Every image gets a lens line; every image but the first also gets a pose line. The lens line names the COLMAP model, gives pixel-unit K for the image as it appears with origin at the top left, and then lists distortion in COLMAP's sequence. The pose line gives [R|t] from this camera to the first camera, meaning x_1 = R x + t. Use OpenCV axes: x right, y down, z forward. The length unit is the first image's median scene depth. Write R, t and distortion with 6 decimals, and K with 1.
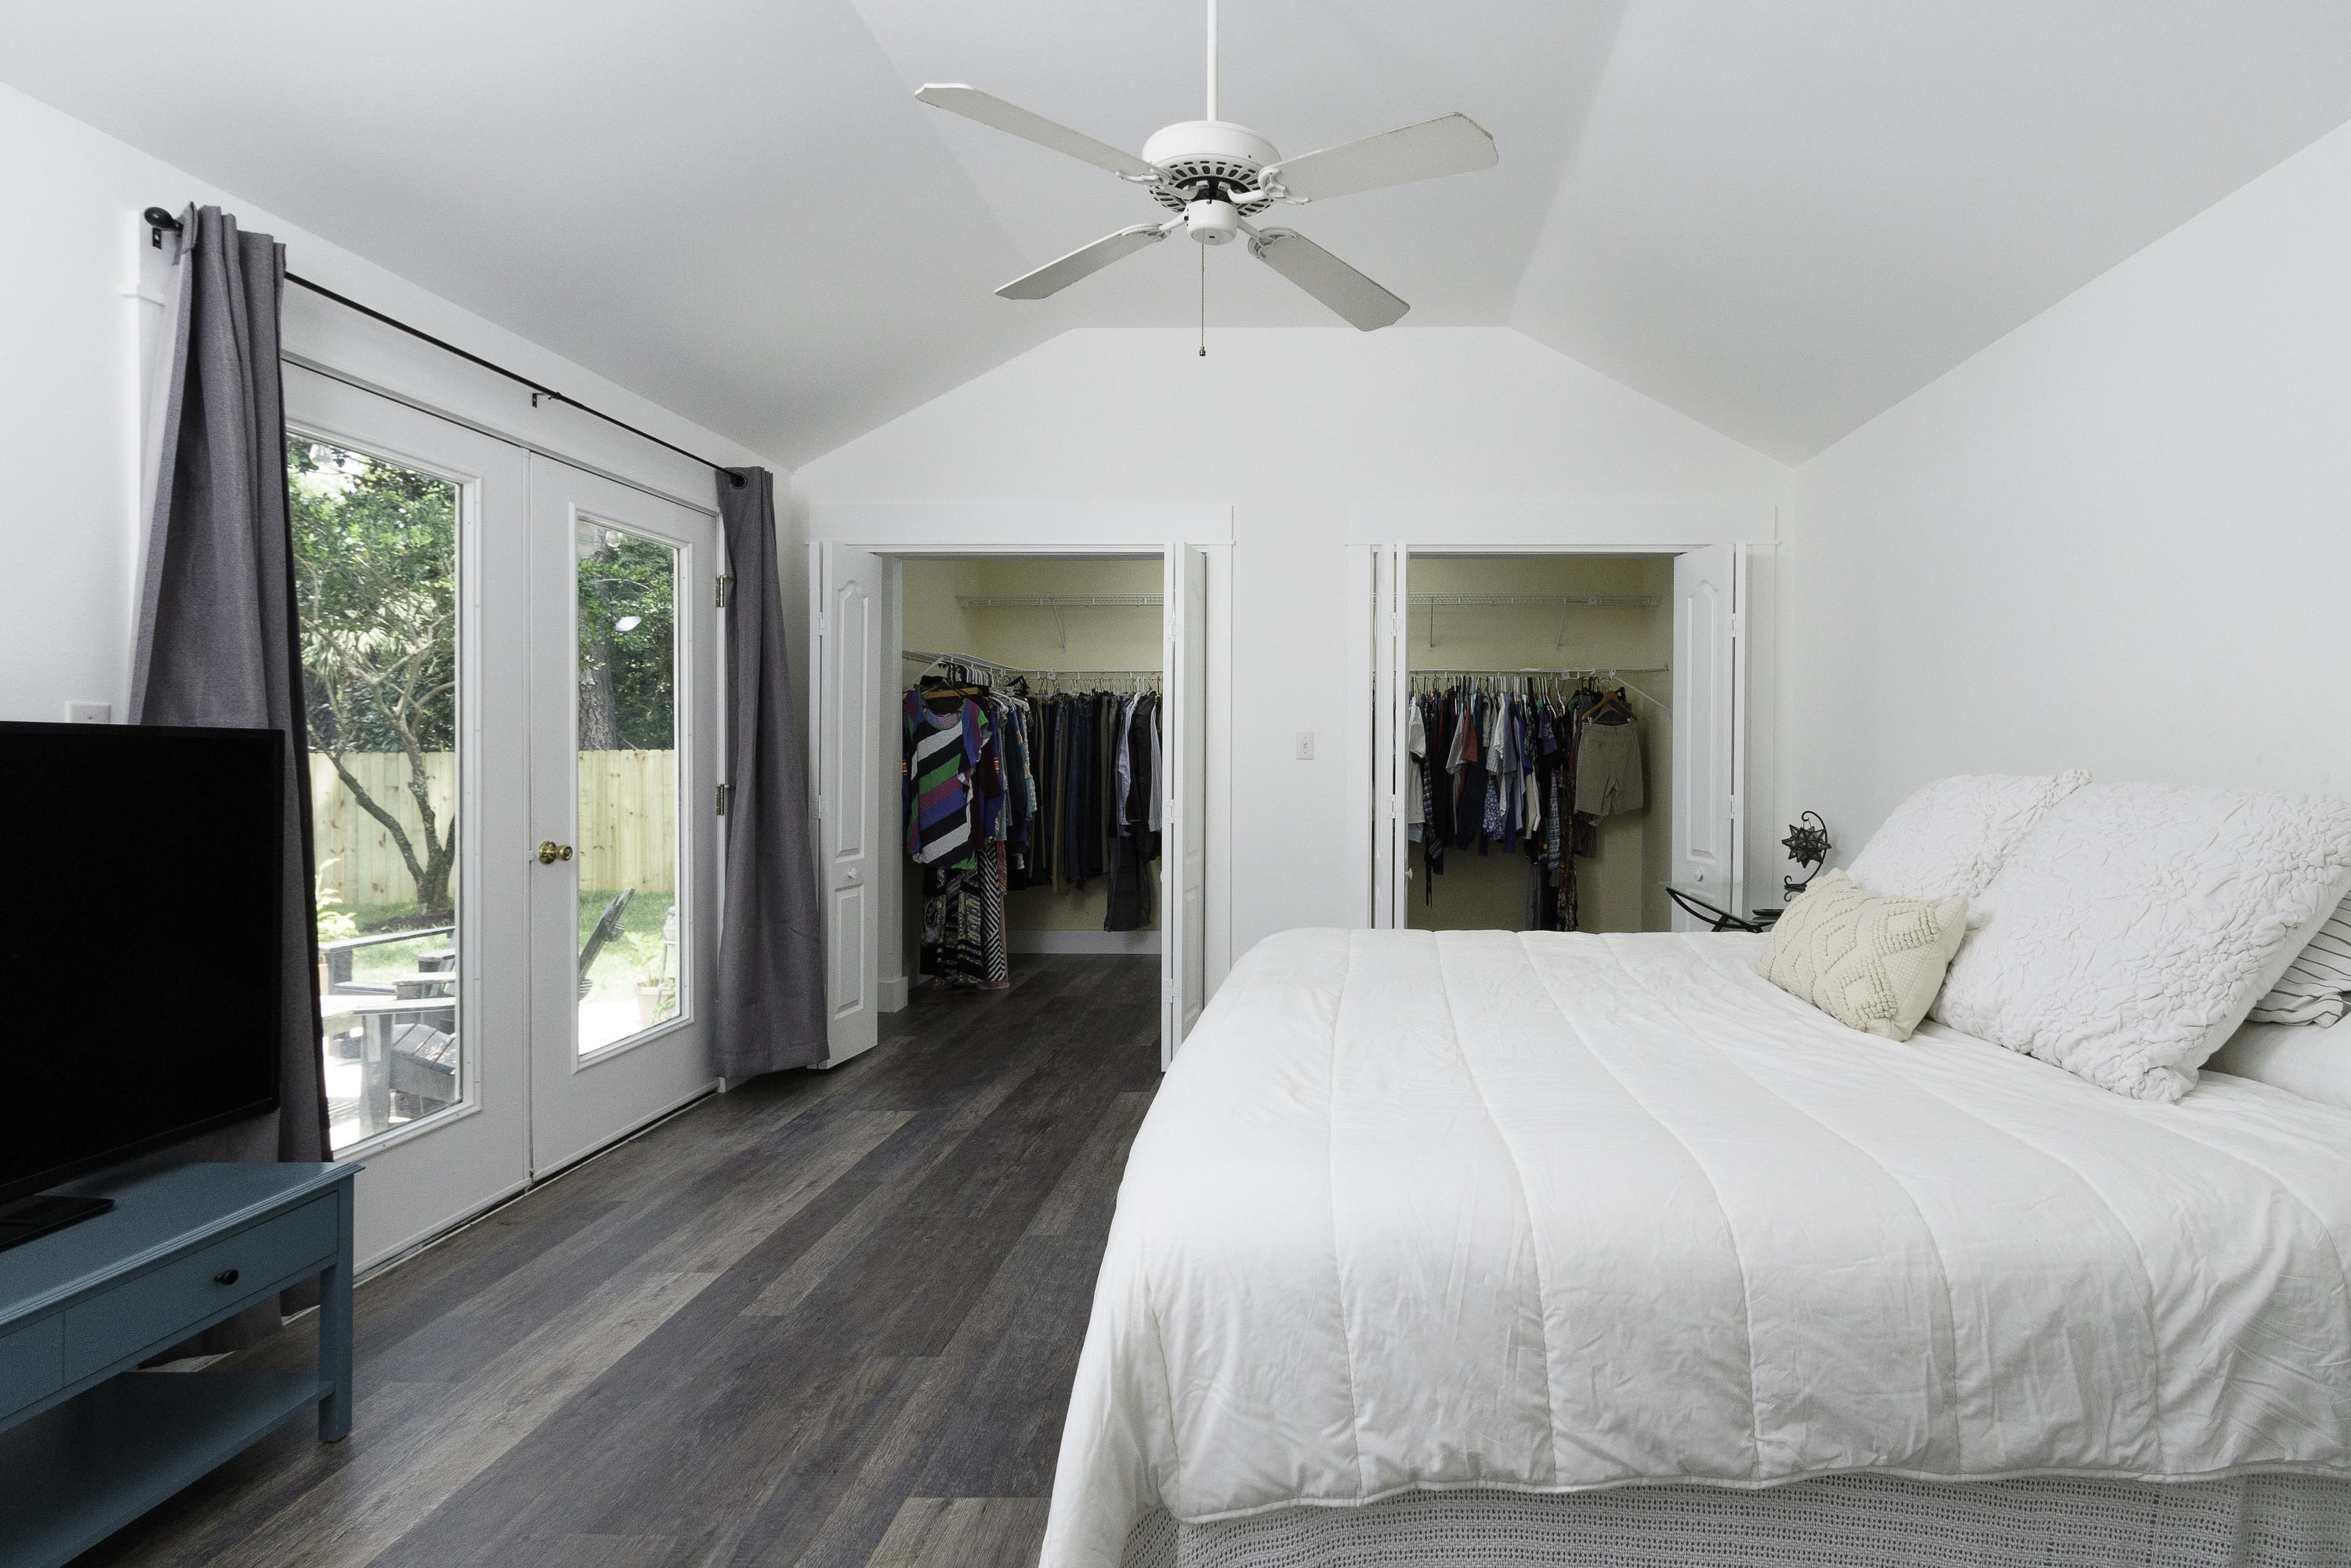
lens RADIAL K [[1016.7, 0, 1252.8], [0, 1016.7, 756.9], [0, 0, 1]] dist [-0.003121, -0.001006]
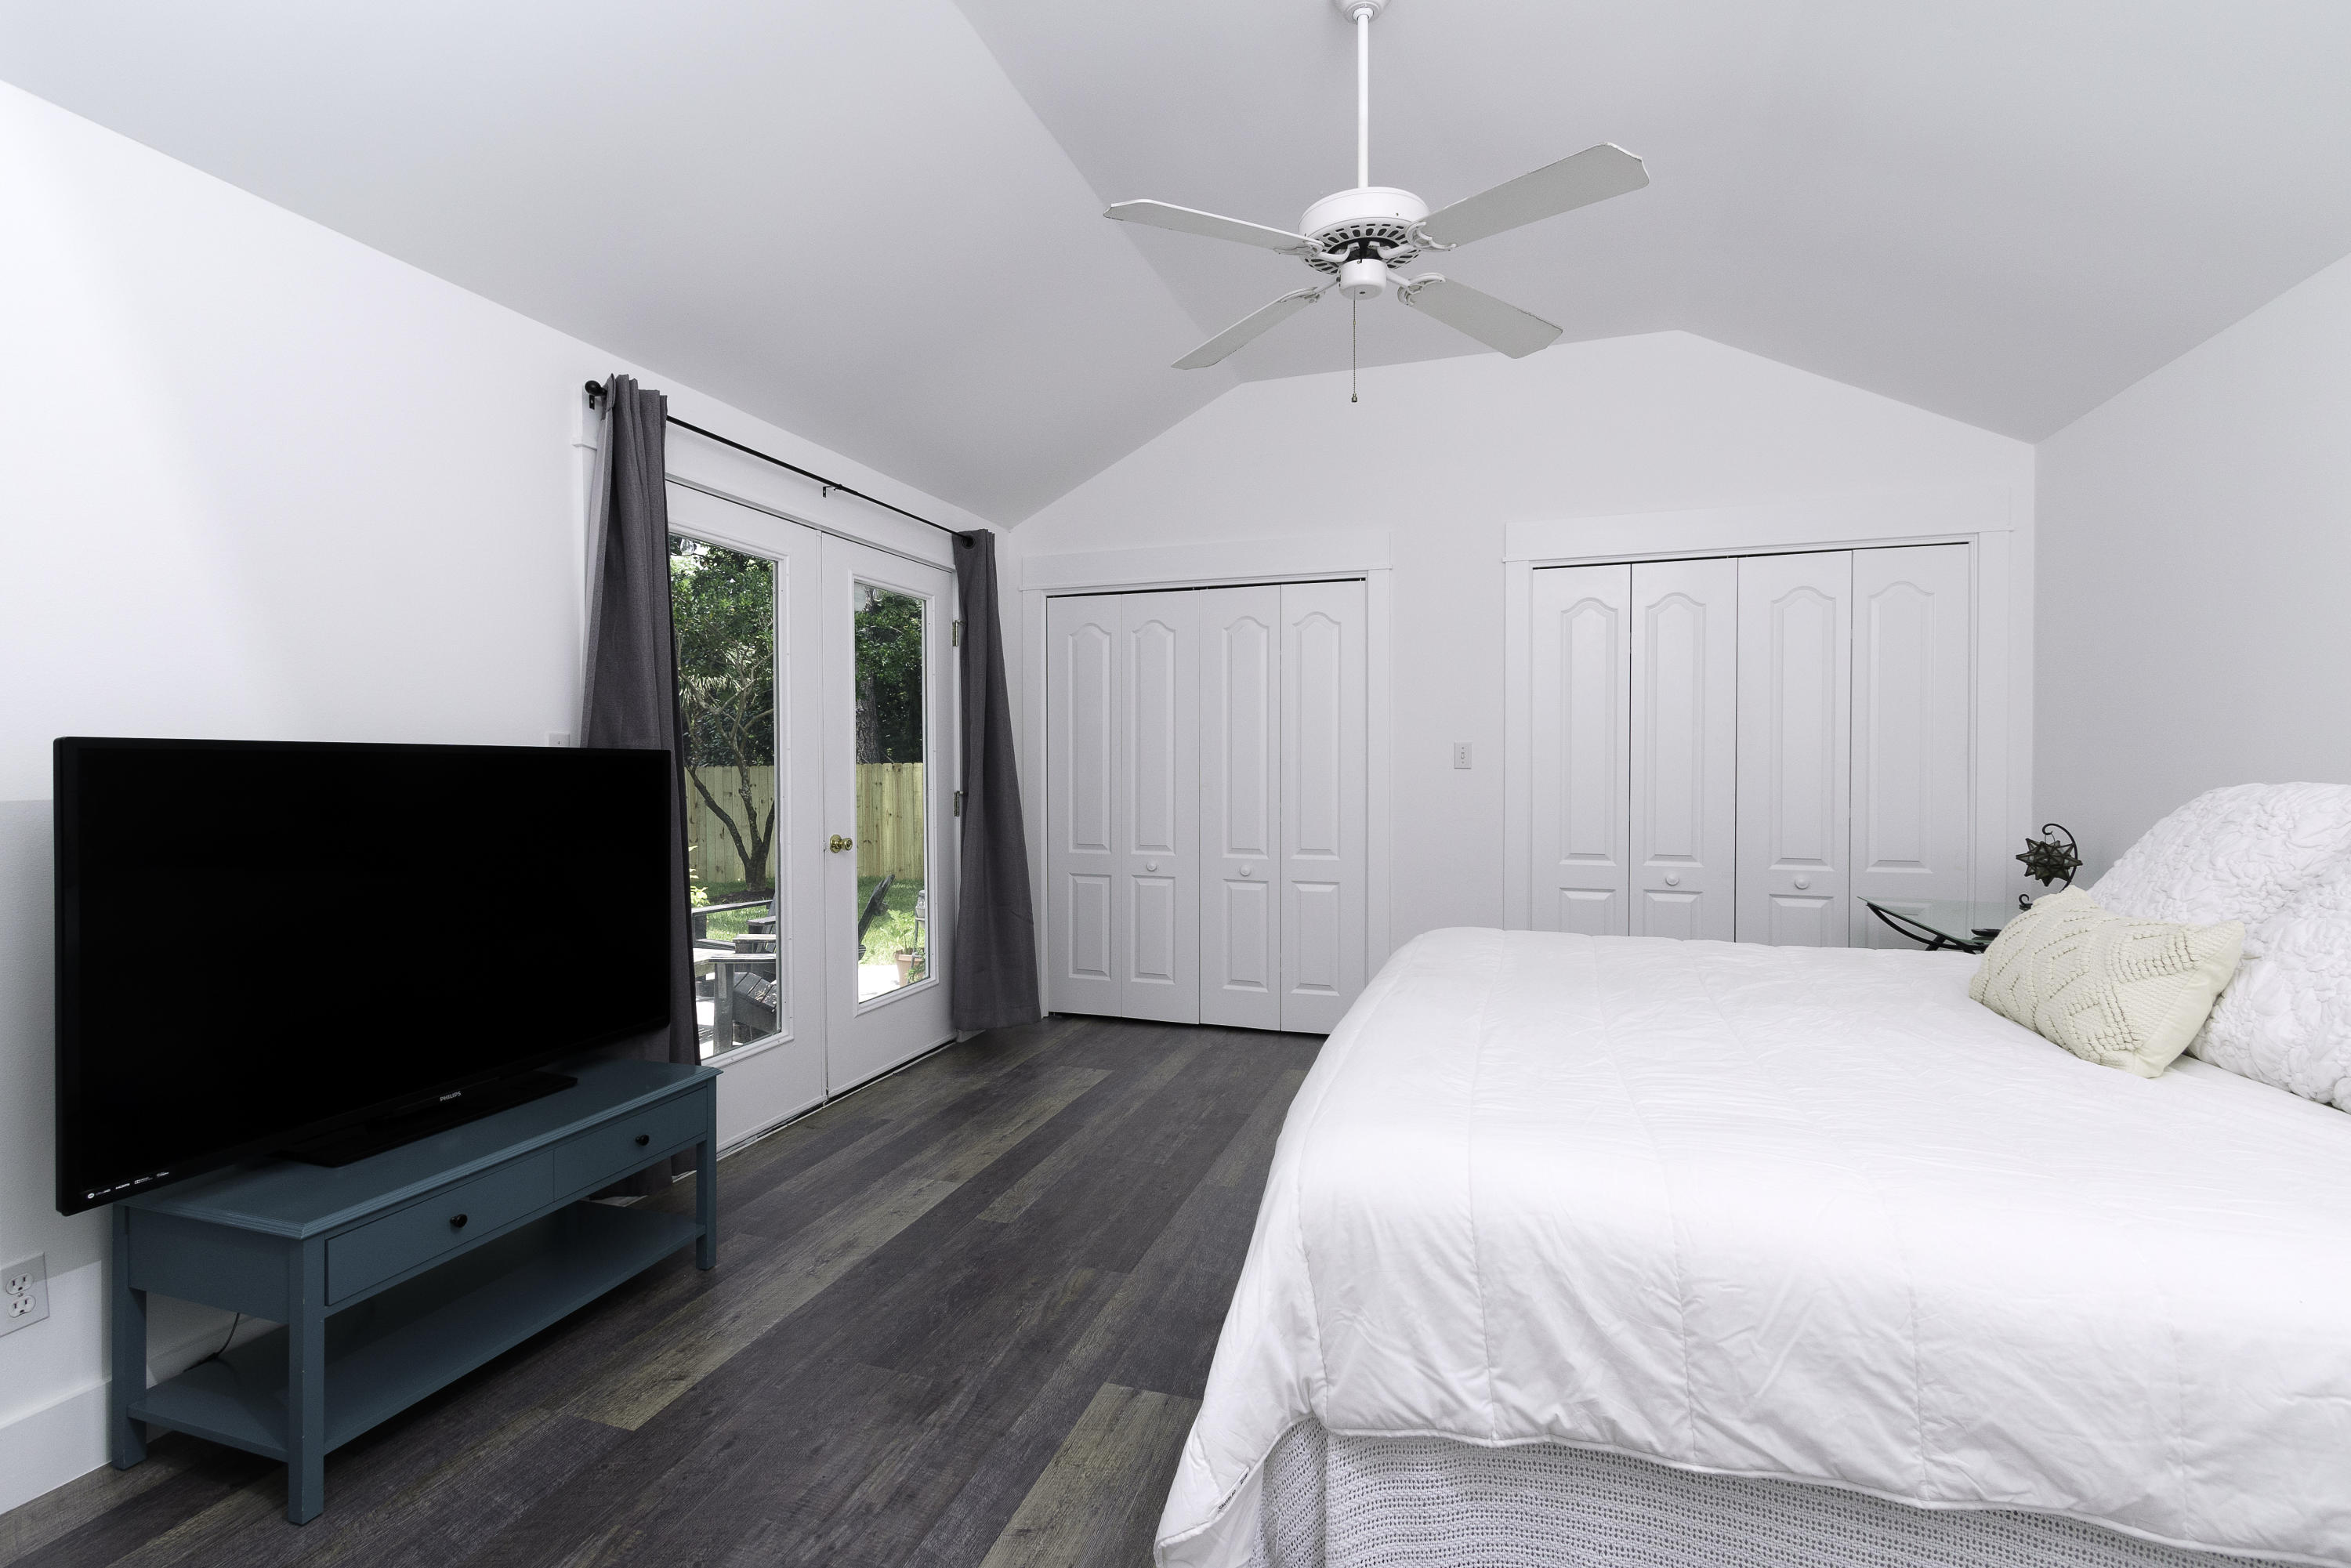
lens RADIAL K [[1016.7, 0, 1184.2], [0, 1016.7, 777.4], [0, 0, 1]] dist [-0.003121, -0.001006]
pose [[0.968526, -0.002336, -0.248901, 0.048642], [0.004906, 0.999941, 0.009703, 0.000206], [0.248864, -0.010618, 0.968480, -0.125736]]
